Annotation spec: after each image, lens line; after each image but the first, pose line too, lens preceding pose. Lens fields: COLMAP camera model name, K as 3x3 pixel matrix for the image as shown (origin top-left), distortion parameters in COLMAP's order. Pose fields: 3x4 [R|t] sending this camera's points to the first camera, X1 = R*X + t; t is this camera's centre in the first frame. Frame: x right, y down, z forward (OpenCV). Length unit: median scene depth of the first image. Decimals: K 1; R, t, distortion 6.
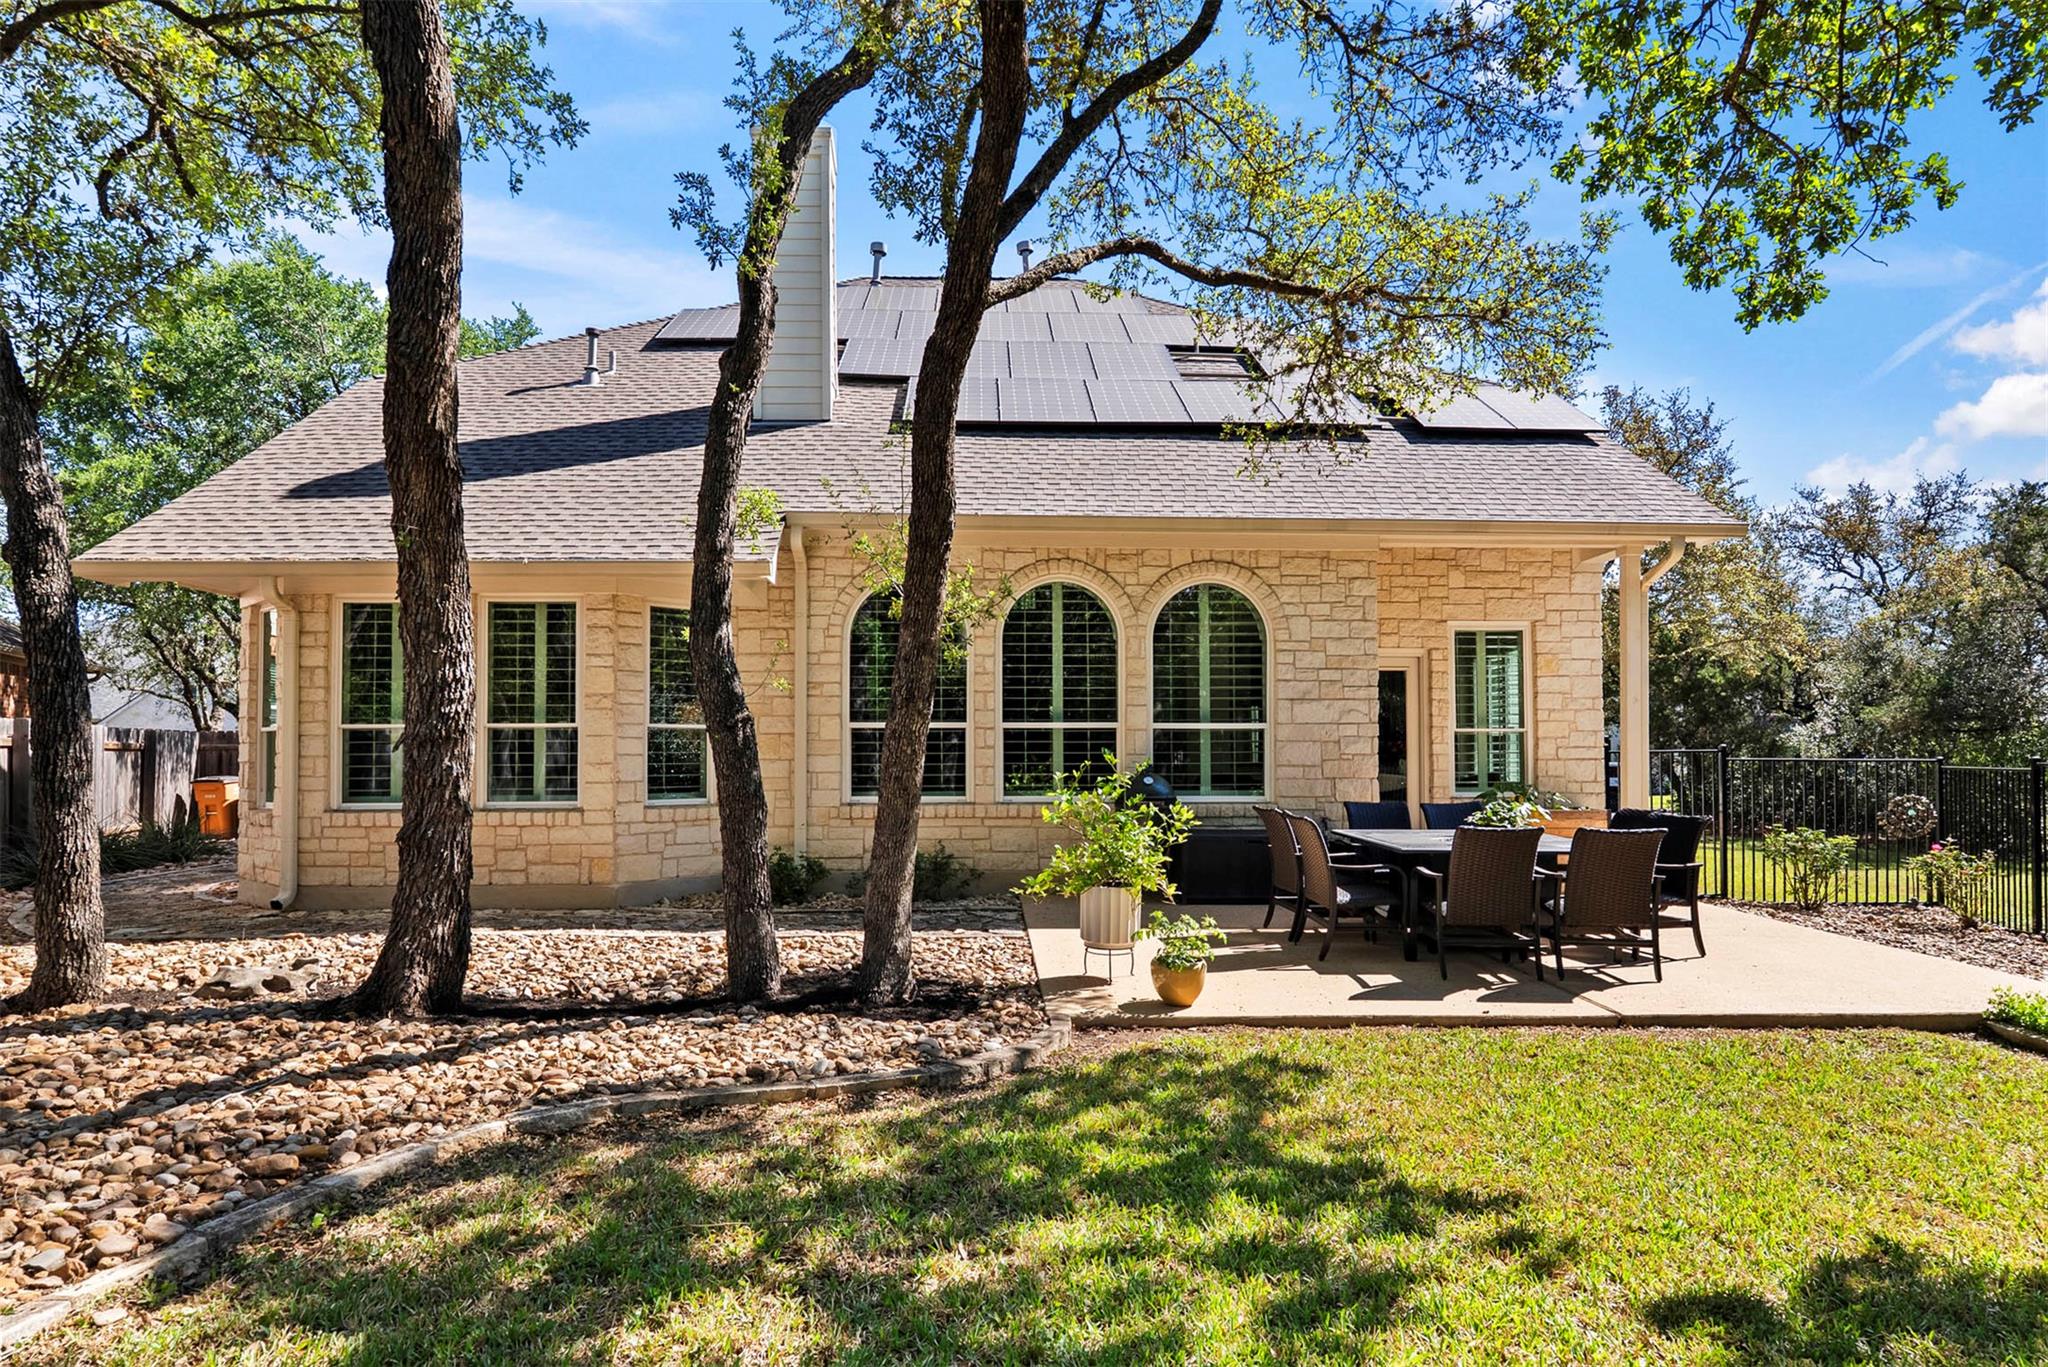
lens RADIAL K [[1182.3, 0, 1008.9], [0, 1182.3, 736.8], [0, 0, 1]] dist [-0.000372, 0.000701]
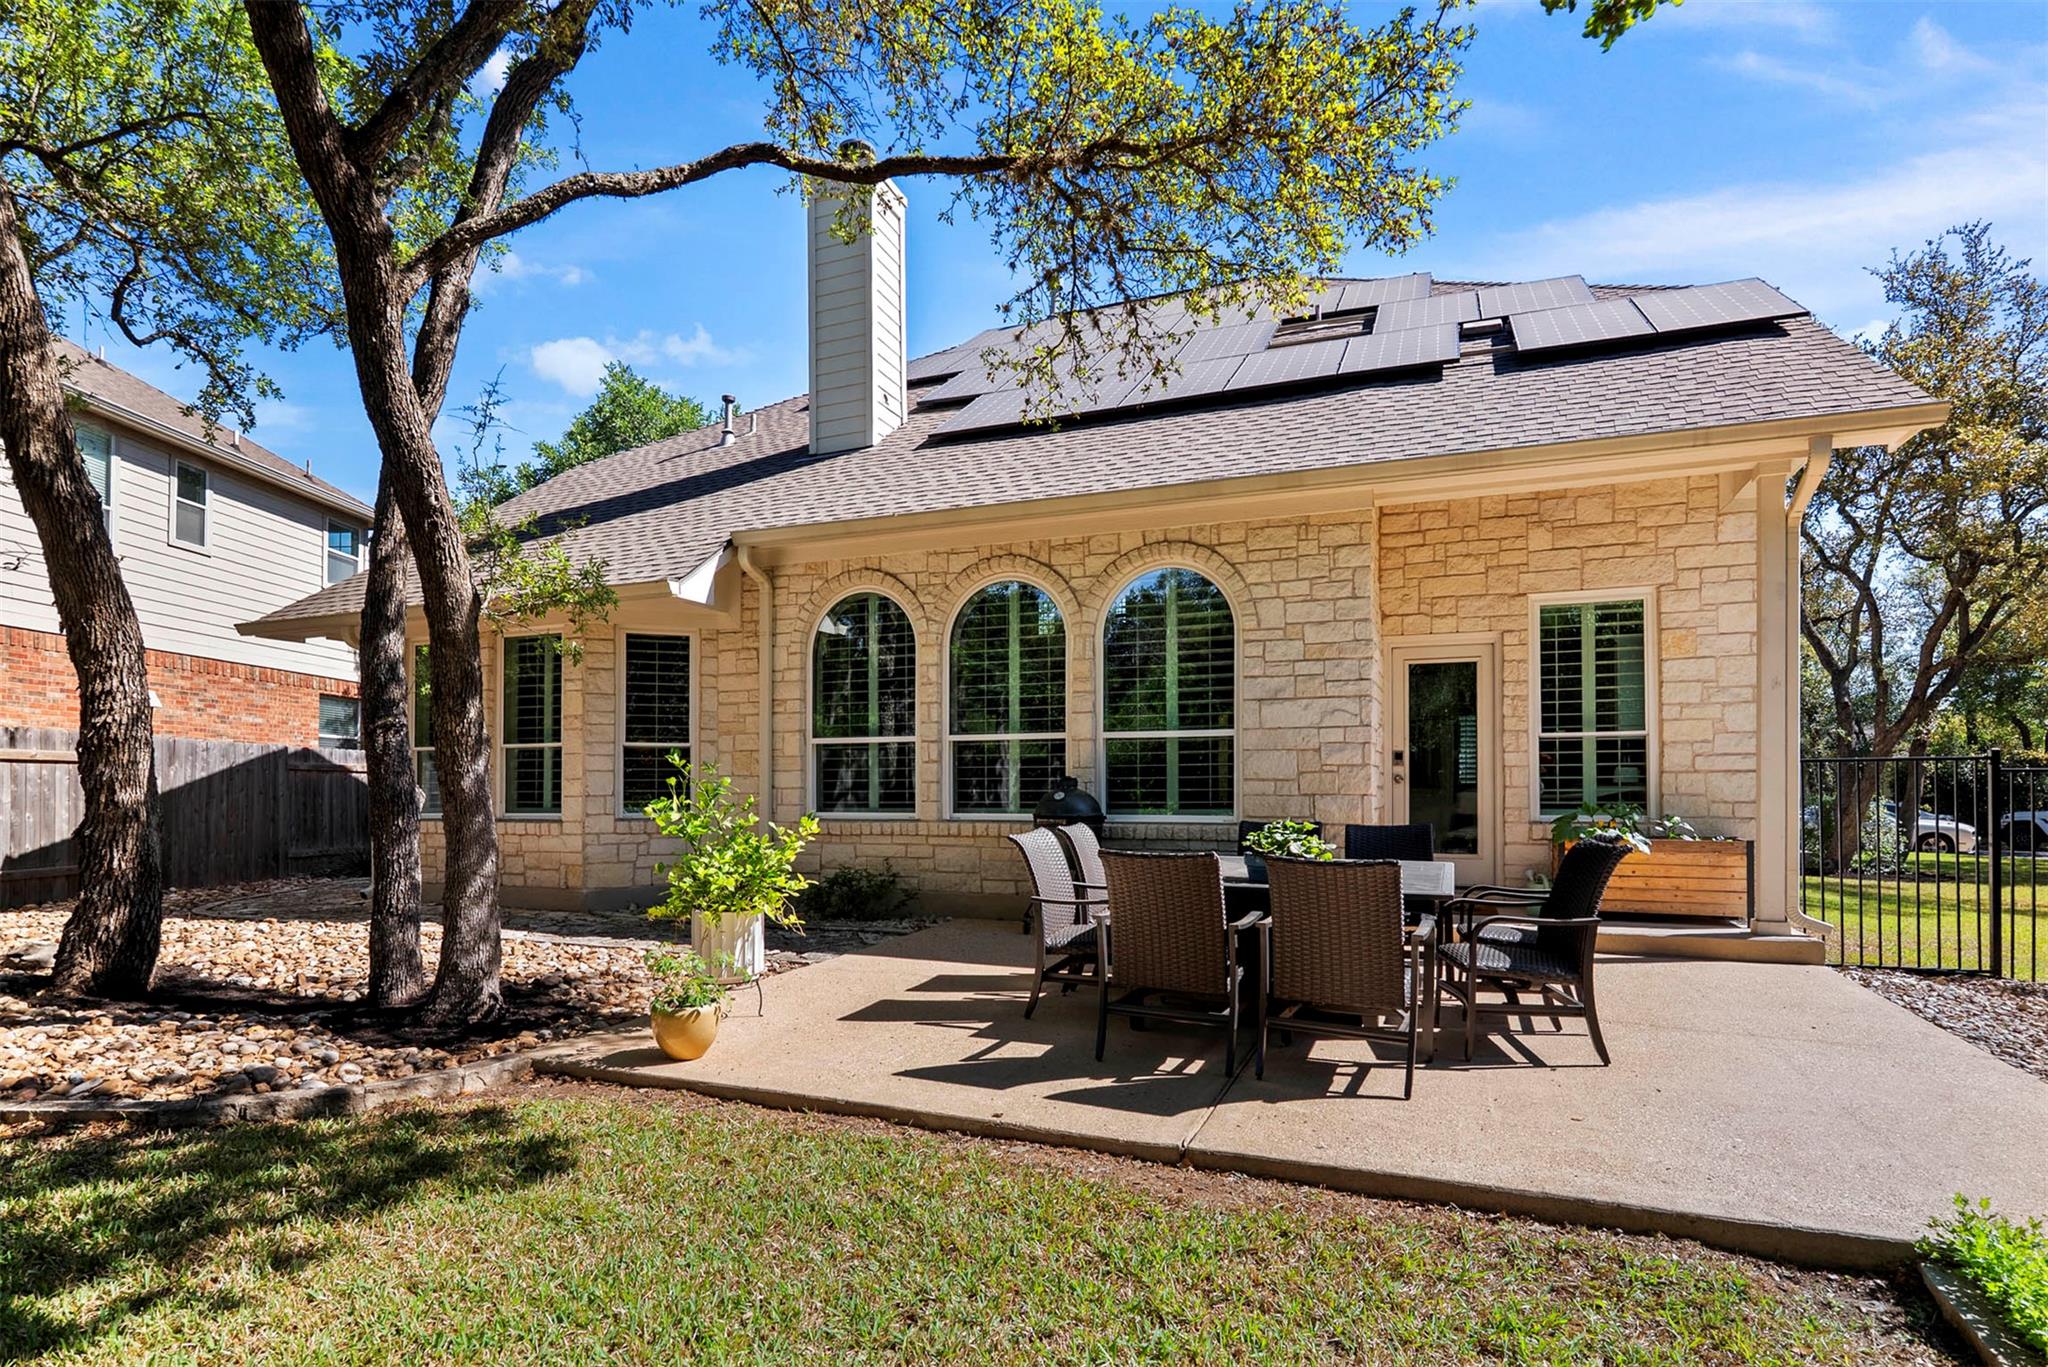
lens RADIAL K [[1047.0, 0, 1022.9], [0, 1047.0, 786.1], [0, 0, 1]] dist [-0.001459, 0.000575]
pose [[0.910029, -0.002485, -0.414538, 0.391257], [0.008675, 0.999877, 0.013051, 0.018137], [0.414455, -0.015473, 0.909938, 0.259746]]
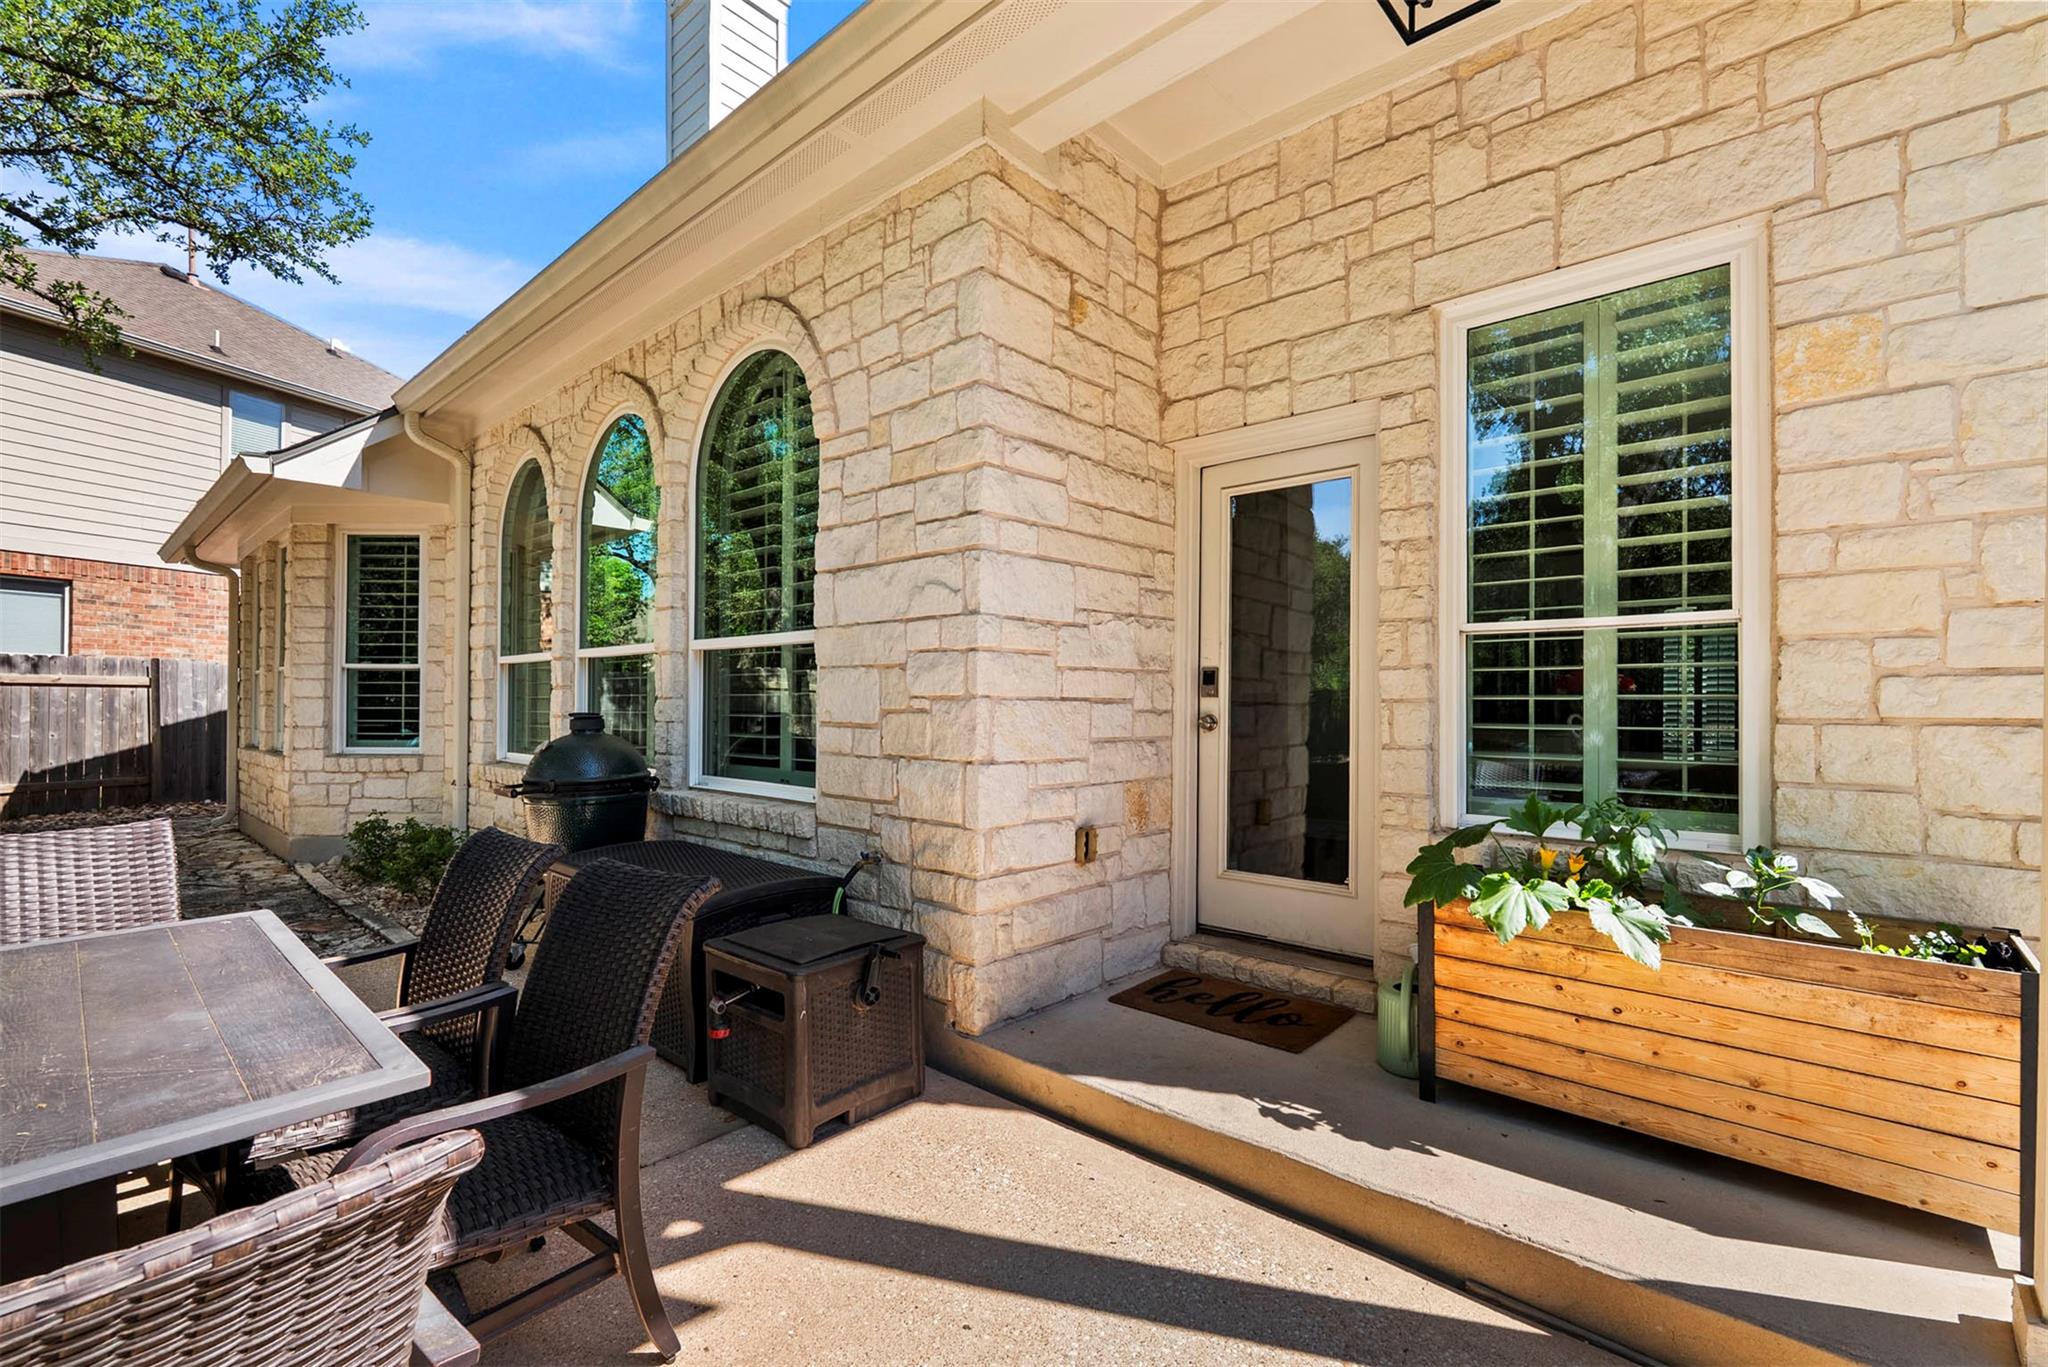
lens RADIAL K [[912.8, 0, 1025.2], [0, 912.8, 699.0], [0, 0, 1]] dist [-0.000834, -0.000469]
pose [[0.708082, 0.000471, -0.706130, 0.522925], [0.005288, 0.999968, 0.005969, 0.013832], [0.706110, -0.007961, 0.708057, 0.810311]]
